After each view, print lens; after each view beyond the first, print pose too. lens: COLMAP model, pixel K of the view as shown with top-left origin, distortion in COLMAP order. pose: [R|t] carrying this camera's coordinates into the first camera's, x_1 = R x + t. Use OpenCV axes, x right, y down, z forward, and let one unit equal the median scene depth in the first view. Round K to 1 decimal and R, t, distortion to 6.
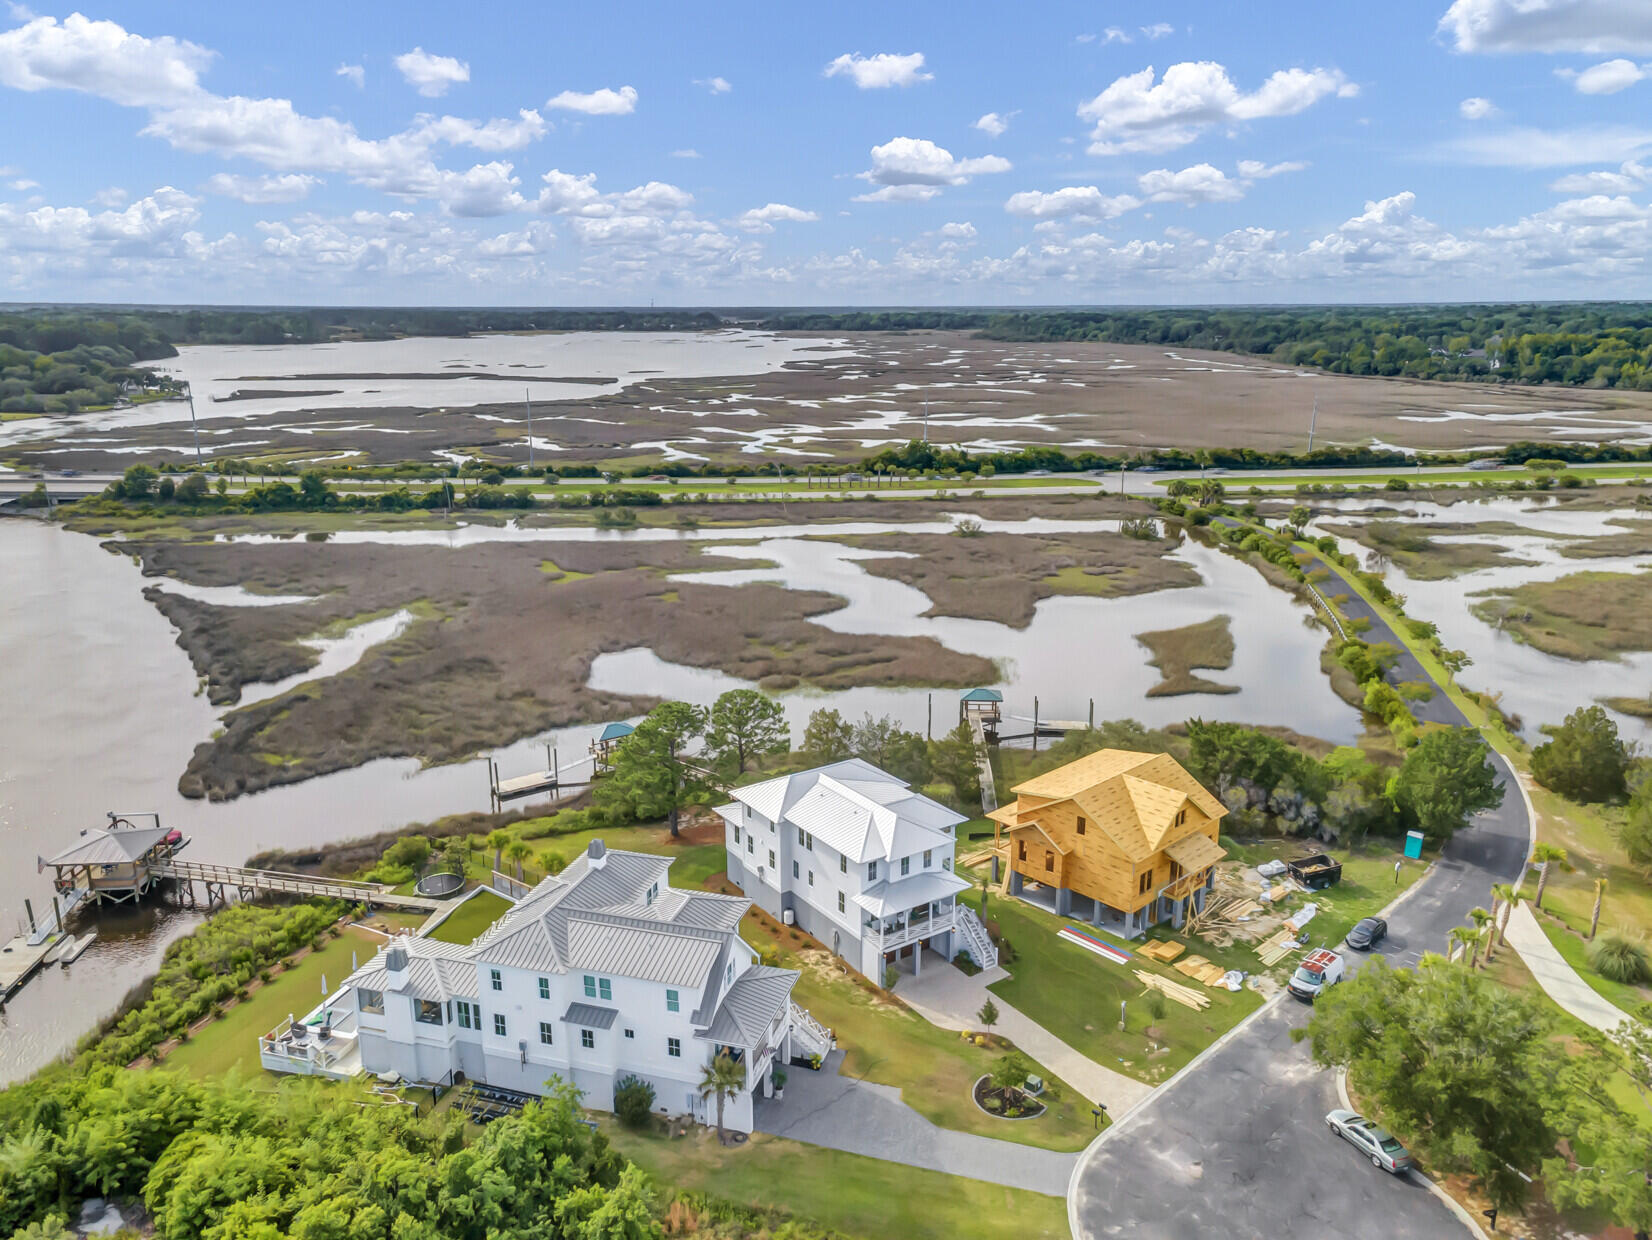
lens RADIAL K [[1206.4, 0, 829.3], [0, 1206.4, 625.8], [0, 0, 1]] dist [0.029106, 0.028915]
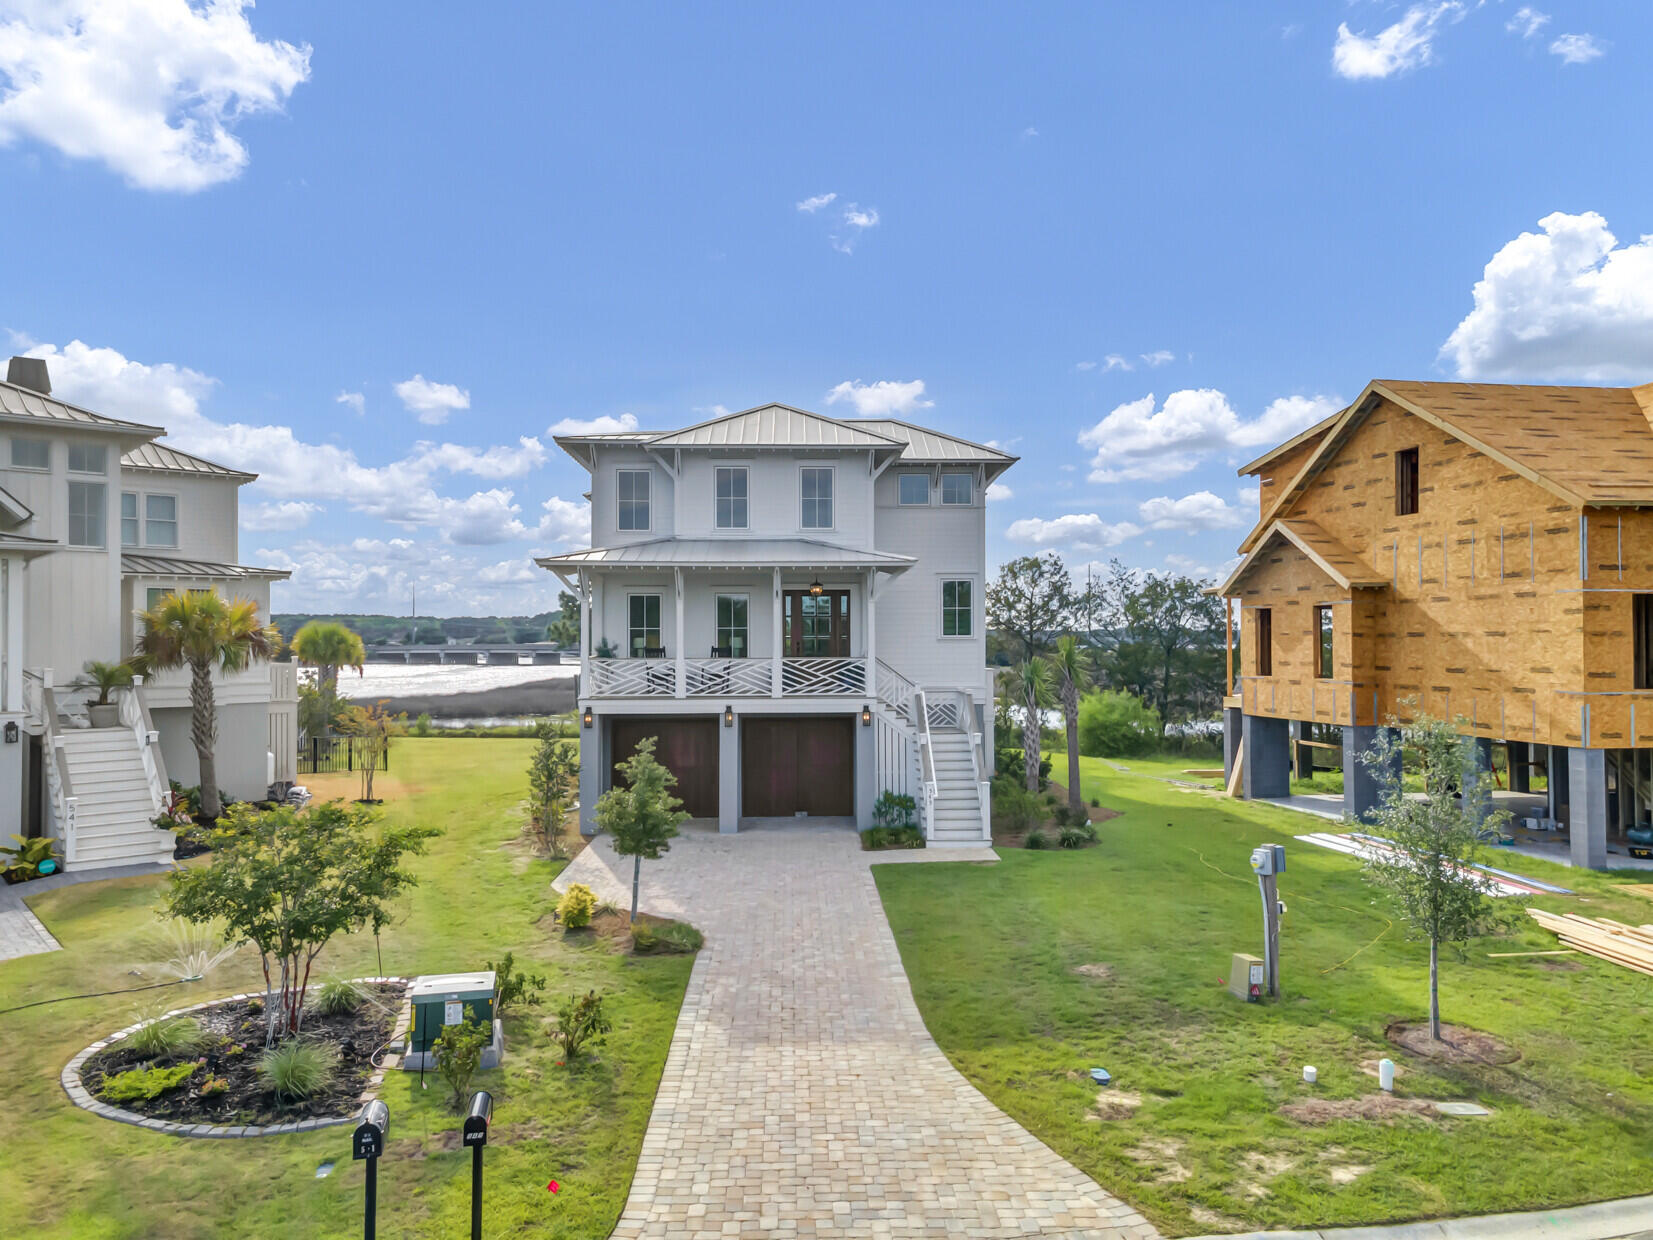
lens RADIAL K [[1207.1, 0, 822.9], [0, 1207.1, 617.6], [0, 0, 1]] dist [0.029106, 0.028915]
pose [[0.840640, -0.013803, -0.541418, 0.144832], [-0.135881, 0.962326, -0.235510, 0.166629], [0.524272, 0.271548, 0.807094, 0.405822]]
